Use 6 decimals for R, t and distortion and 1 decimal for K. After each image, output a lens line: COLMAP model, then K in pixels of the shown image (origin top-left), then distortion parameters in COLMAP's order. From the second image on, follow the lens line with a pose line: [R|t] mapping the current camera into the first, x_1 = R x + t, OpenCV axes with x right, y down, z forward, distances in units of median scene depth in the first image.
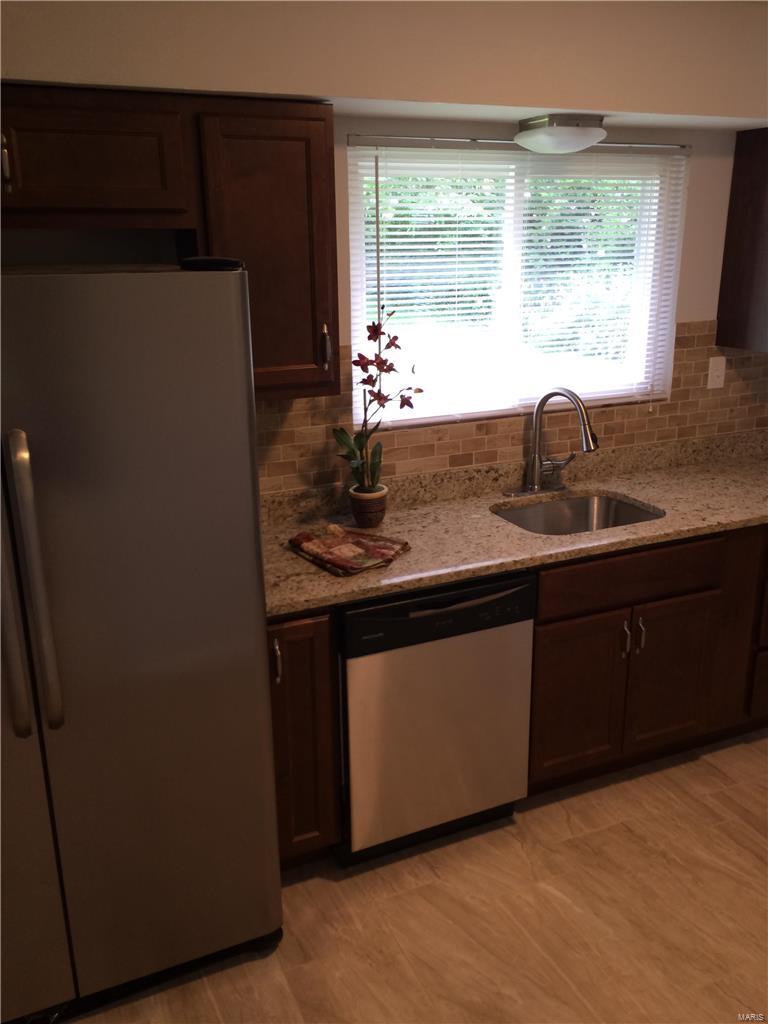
lens RADIAL K [[883.7, 0, 386.0], [0, 883.7, 506.9], [0, 0, 1]] dist [0.082383, -0.094963]
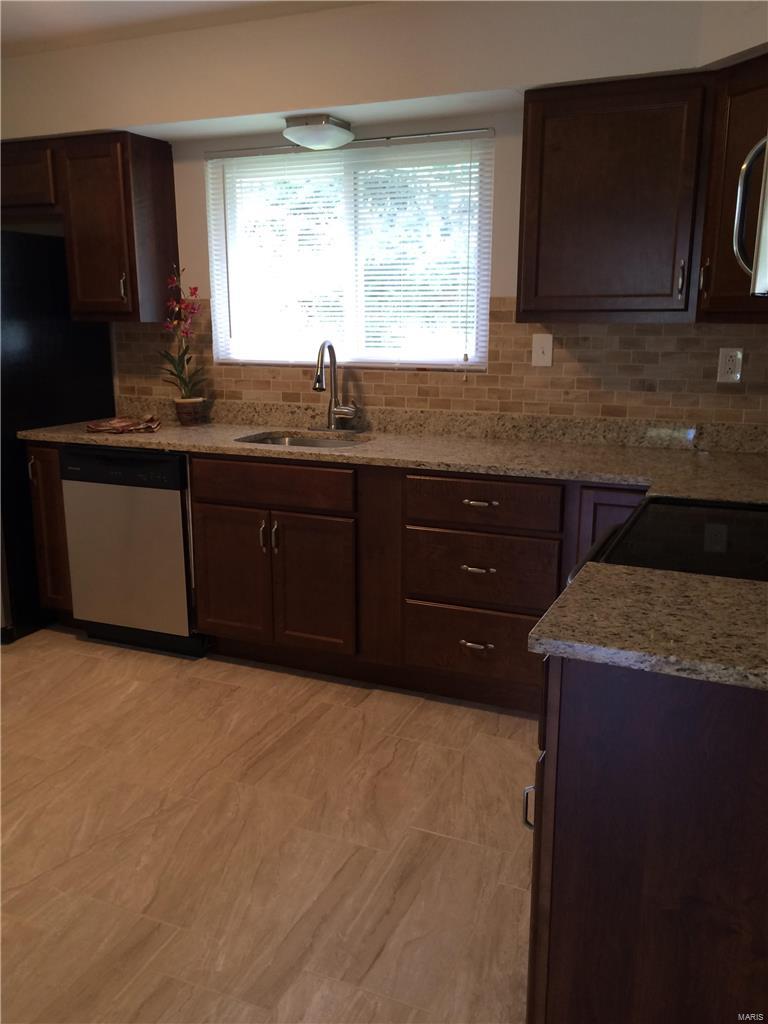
lens RADIAL K [[877.7, 0, 387.9], [0, 877.7, 507.1], [0, 0, 1]] dist [0.080848, -0.105502]
pose [[0.663796, 0.170782, -0.728154, 1.057288], [-0.227057, 0.973647, 0.021372, 0.039307], [0.712615, 0.151146, 0.685081, 0.248033]]
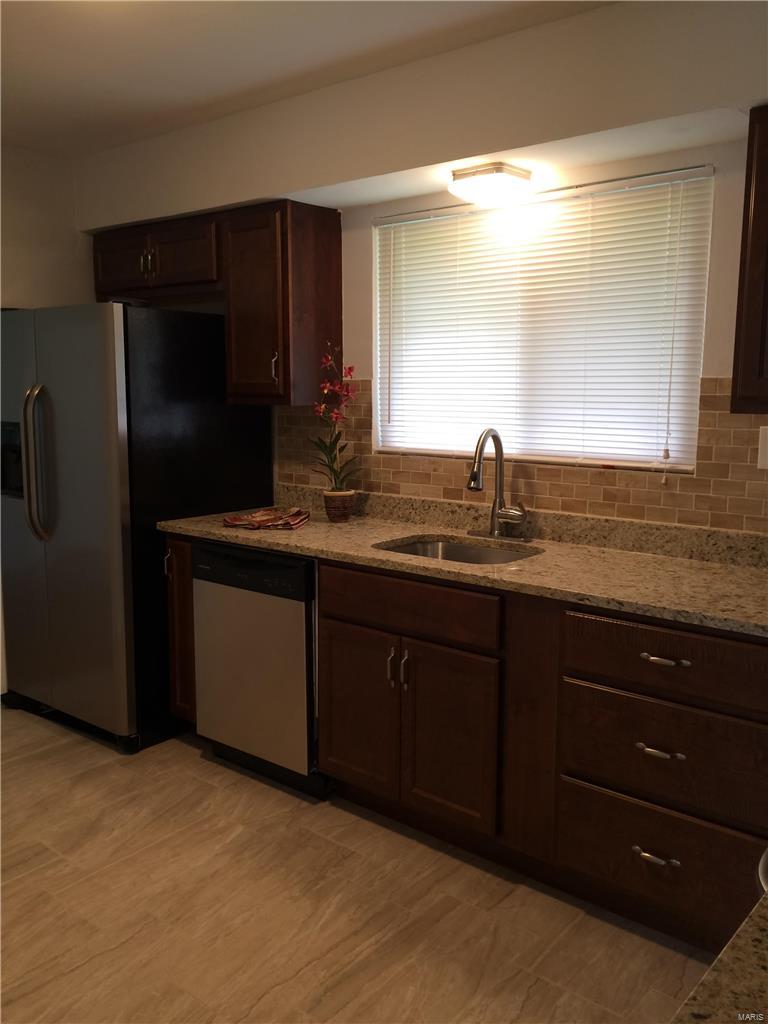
lens RADIAL K [[877.7, 0, 387.9], [0, 877.7, 507.1], [0, 0, 1]] dist [0.080848, -0.105502]
pose [[0.432949, 0.134396, -0.891343, 0.943423], [-0.273950, 0.961670, 0.011935, -0.027141], [0.858782, 0.239016, 0.453172, 0.432250]]
